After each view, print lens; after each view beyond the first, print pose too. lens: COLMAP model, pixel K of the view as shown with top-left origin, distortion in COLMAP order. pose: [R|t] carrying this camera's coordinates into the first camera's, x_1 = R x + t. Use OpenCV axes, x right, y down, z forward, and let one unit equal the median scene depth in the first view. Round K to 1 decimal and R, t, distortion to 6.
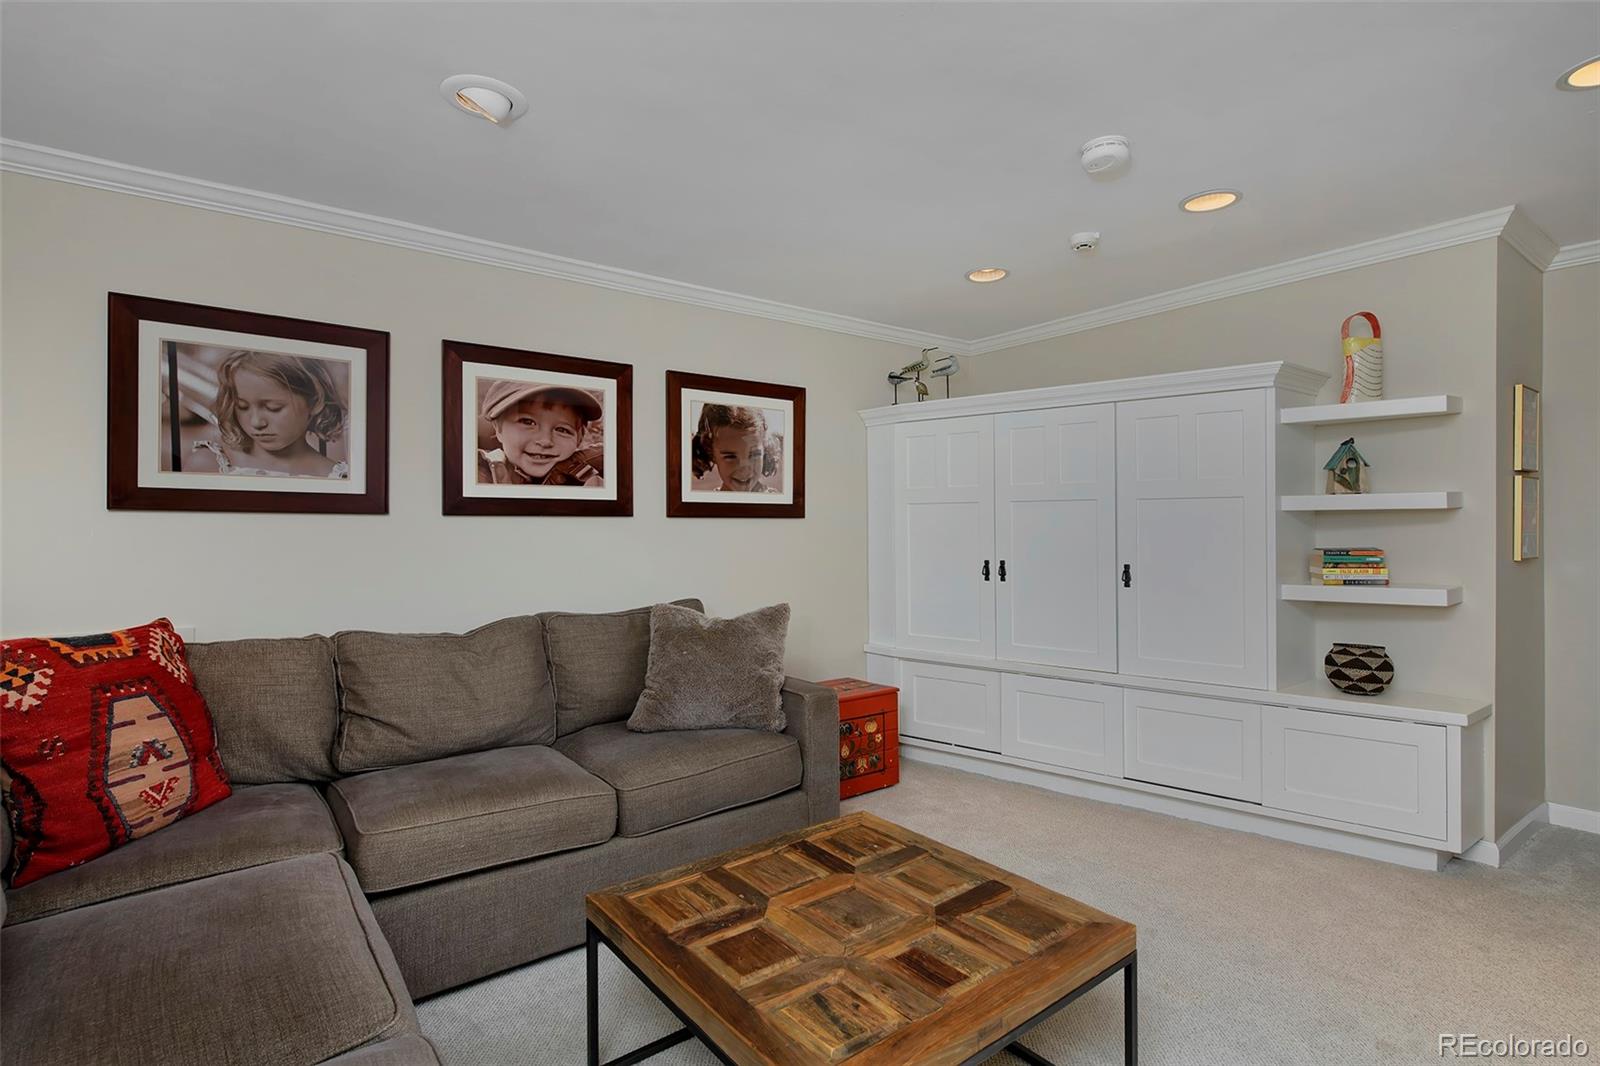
lens RADIAL K [[780.6, 0, 805.3], [0, 780.6, 520.5], [0, 0, 1]] dist [-0.003648, -0.000555]
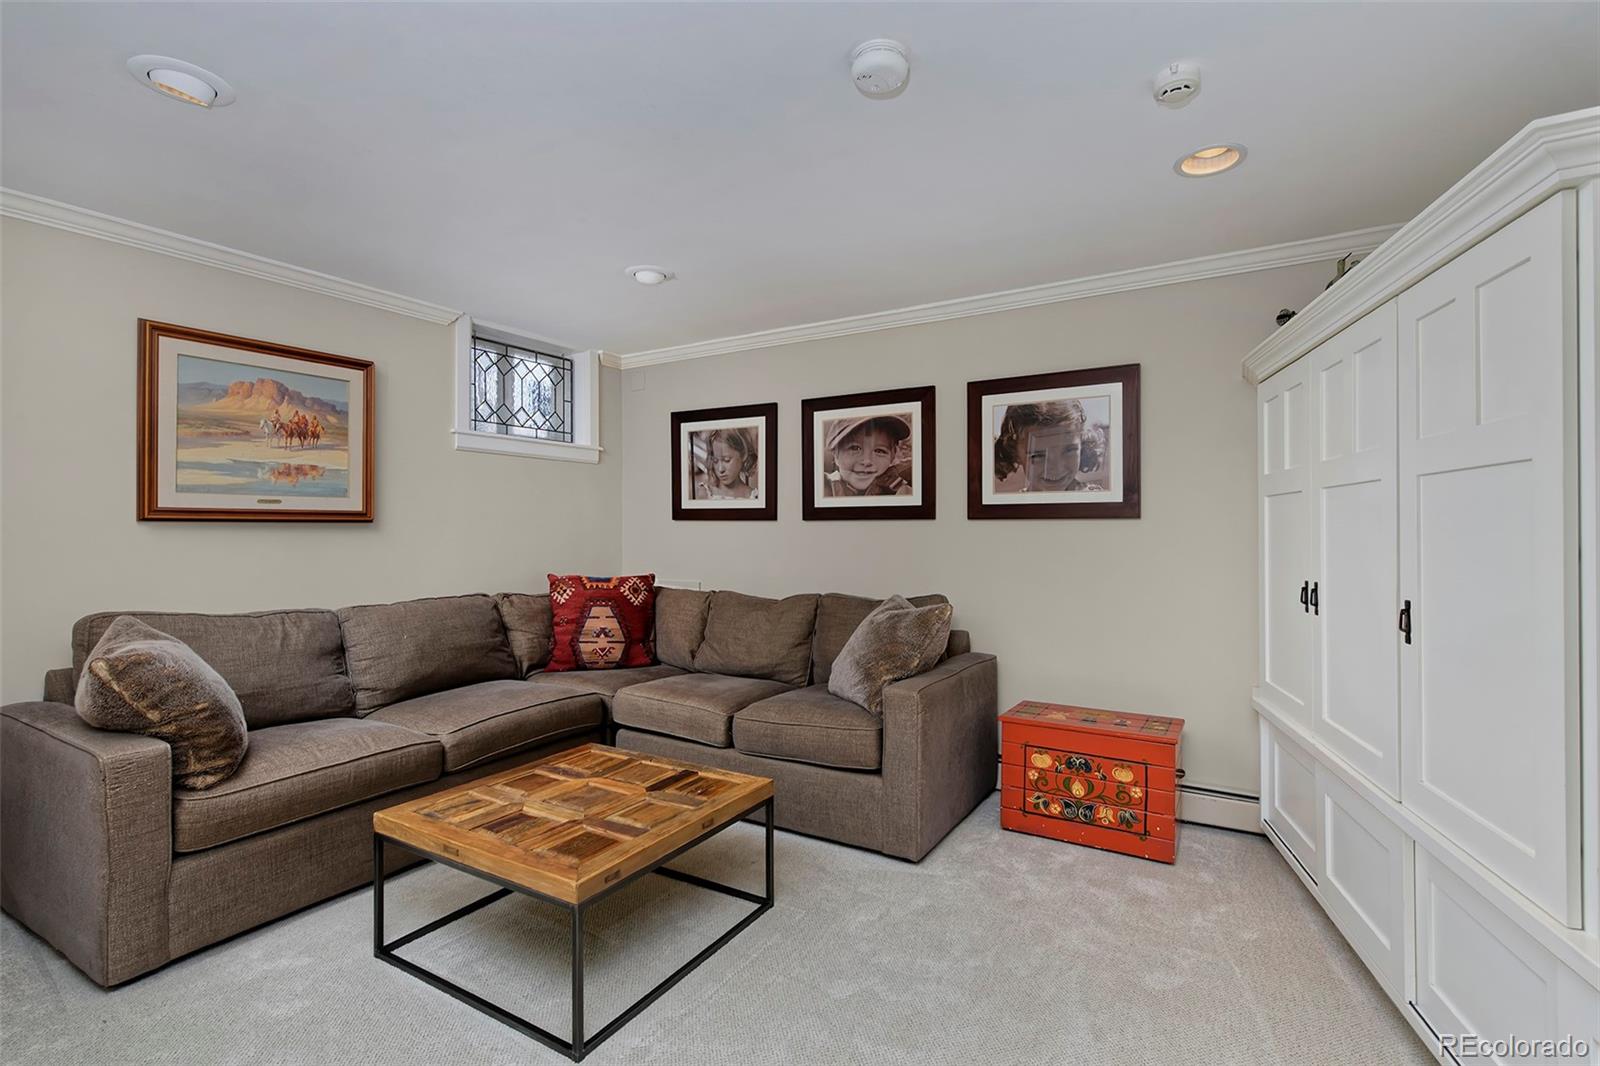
lens RADIAL K [[744.5, 0, 802.0], [0, 744.5, 527.9], [0, 0, 1]] dist [-0.014198, 0.000133]
pose [[0.359782, -0.002797, -0.933032, 0.781843], [0.006729, 0.999977, -0.000403, 0.007158], [0.933012, -0.006133, 0.359793, 0.472020]]
